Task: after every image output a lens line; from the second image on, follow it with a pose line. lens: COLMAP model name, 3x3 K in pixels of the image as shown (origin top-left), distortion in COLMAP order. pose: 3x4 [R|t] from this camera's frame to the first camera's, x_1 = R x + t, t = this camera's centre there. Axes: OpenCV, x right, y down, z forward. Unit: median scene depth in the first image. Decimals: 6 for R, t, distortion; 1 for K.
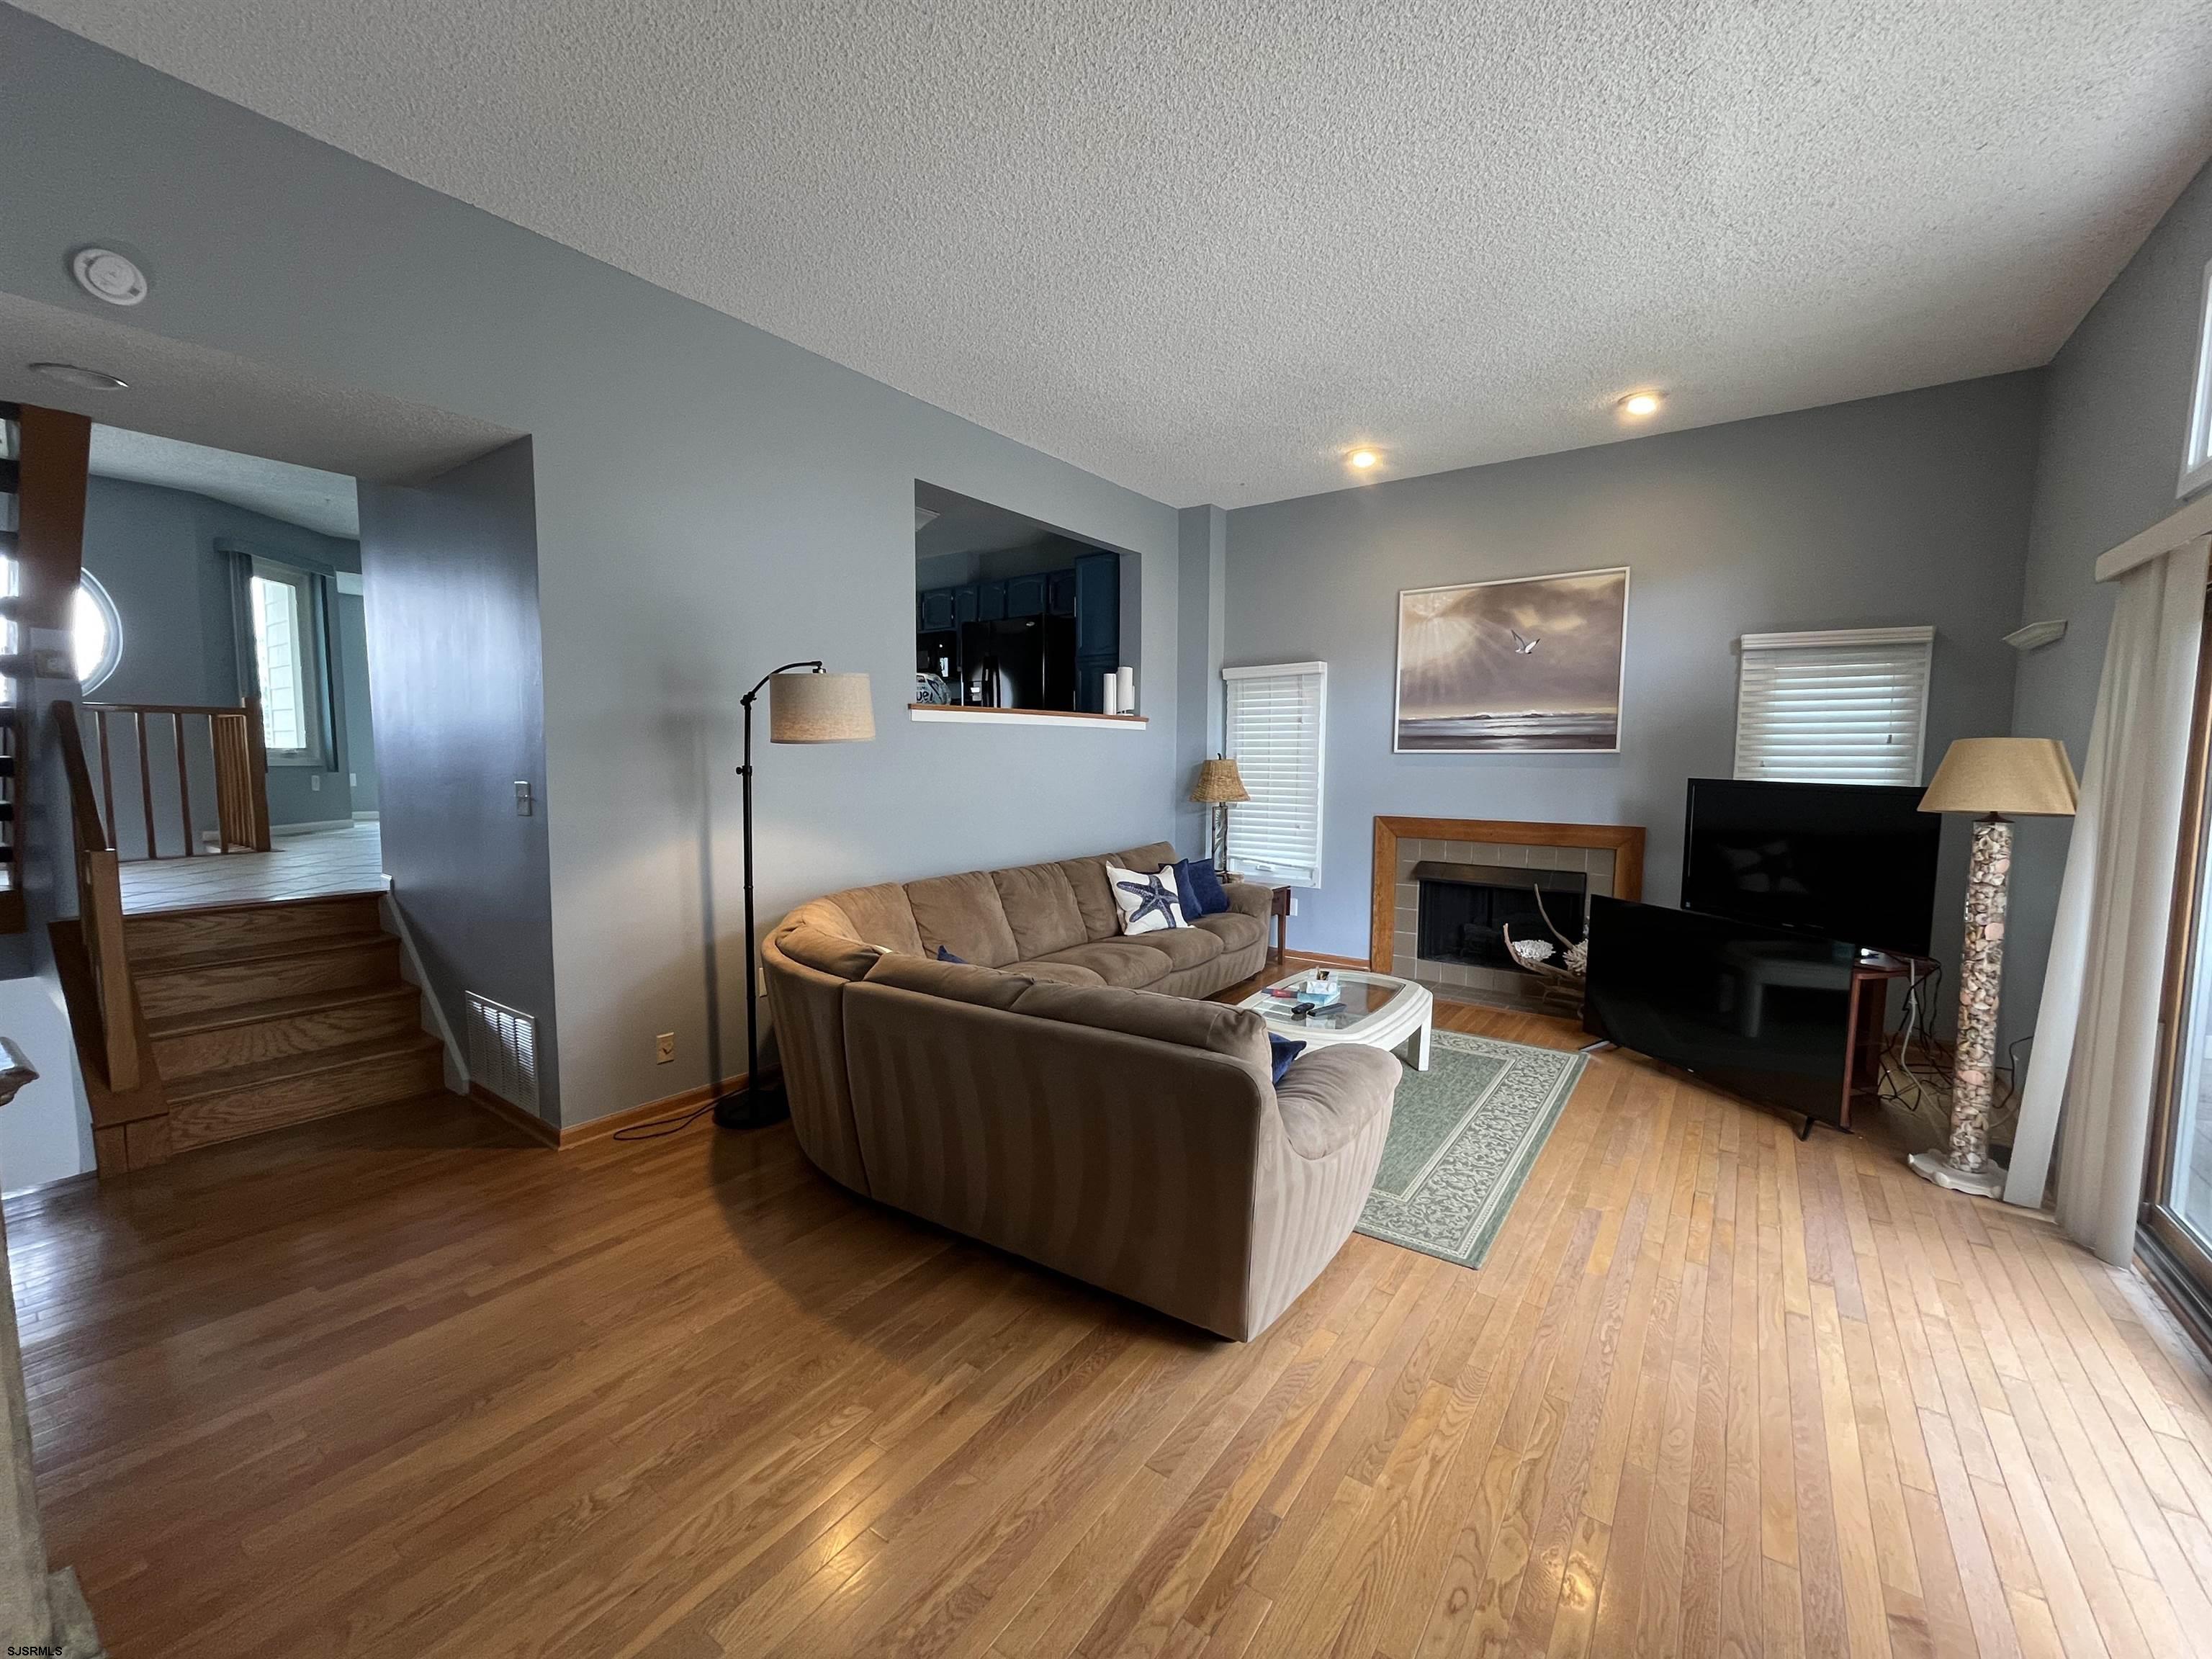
lens RADIAL K [[894.1, 0, 1101.6], [0, 894.1, 833.7], [0, 0, 1]] dist [0.002372, -0.000022]
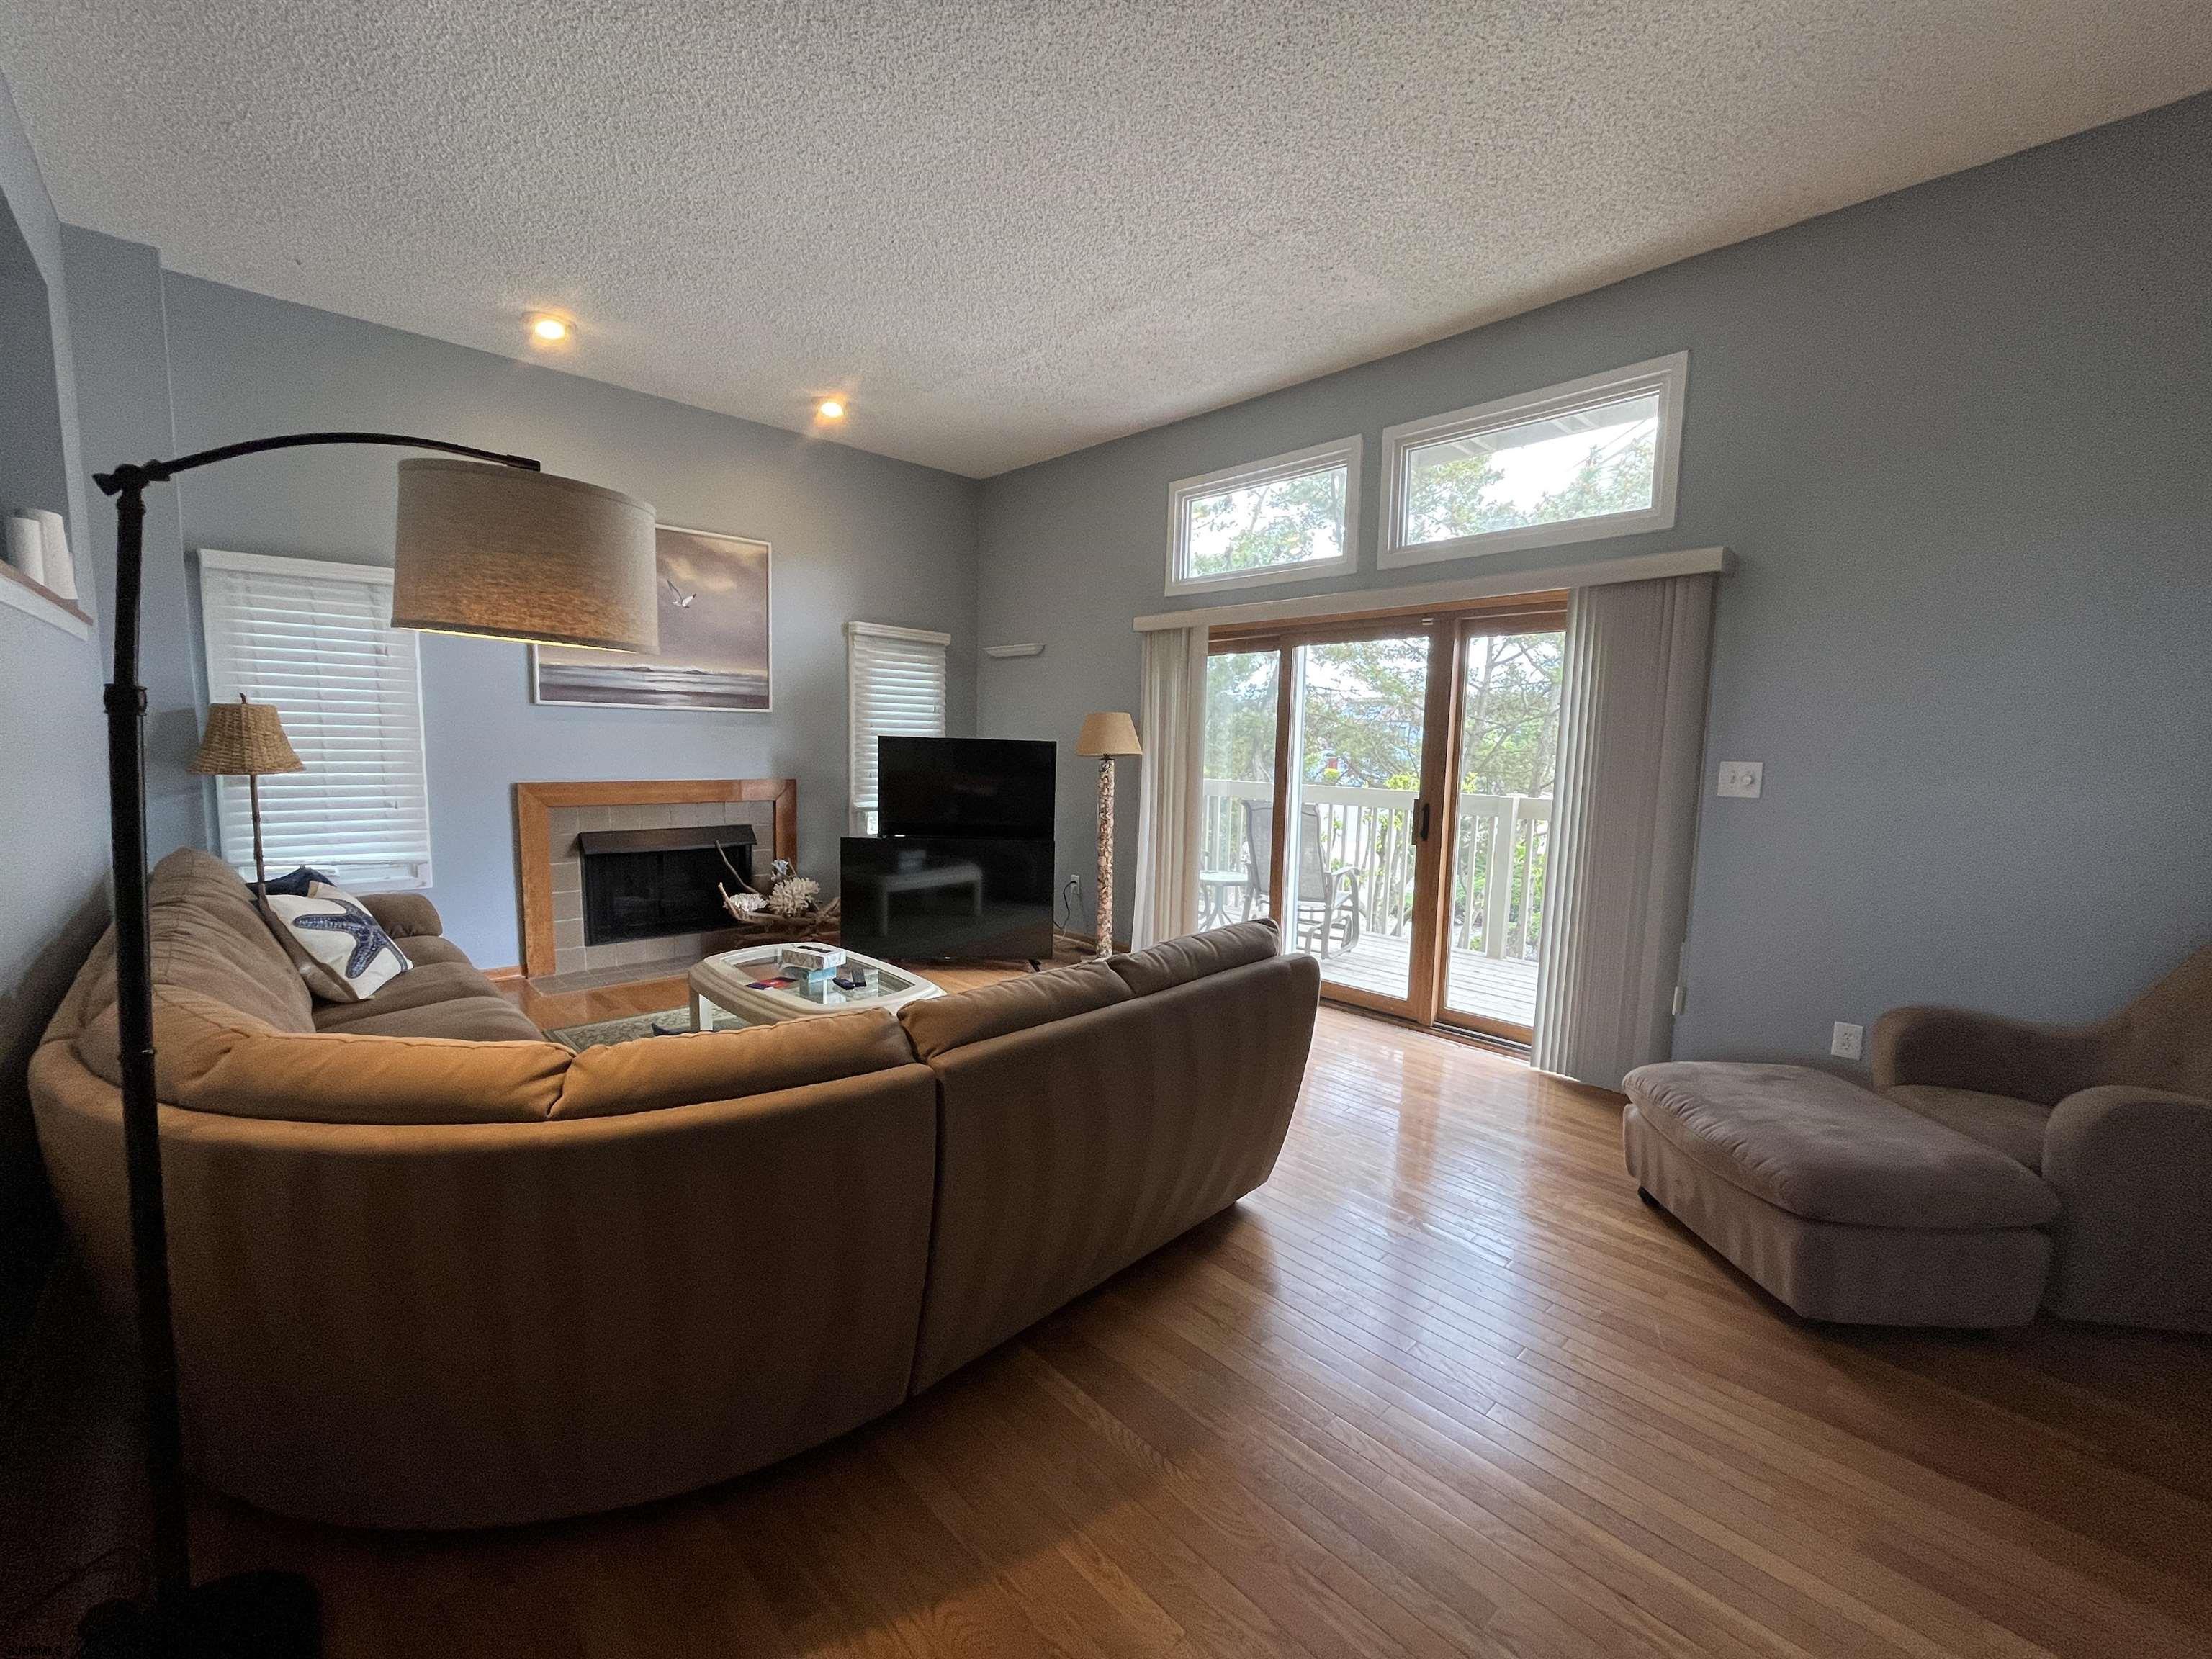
lens RADIAL K [[894.1, 0, 1100.3], [0, 894.1, 832.1], [0, 0, 1]] dist [0.002372, -0.000022]
pose [[0.188090, -0.102442, 0.976795, -0.432678], [0.062112, 0.993795, 0.092265, -0.020454], [-0.980186, 0.043316, 0.193286, 0.392629]]
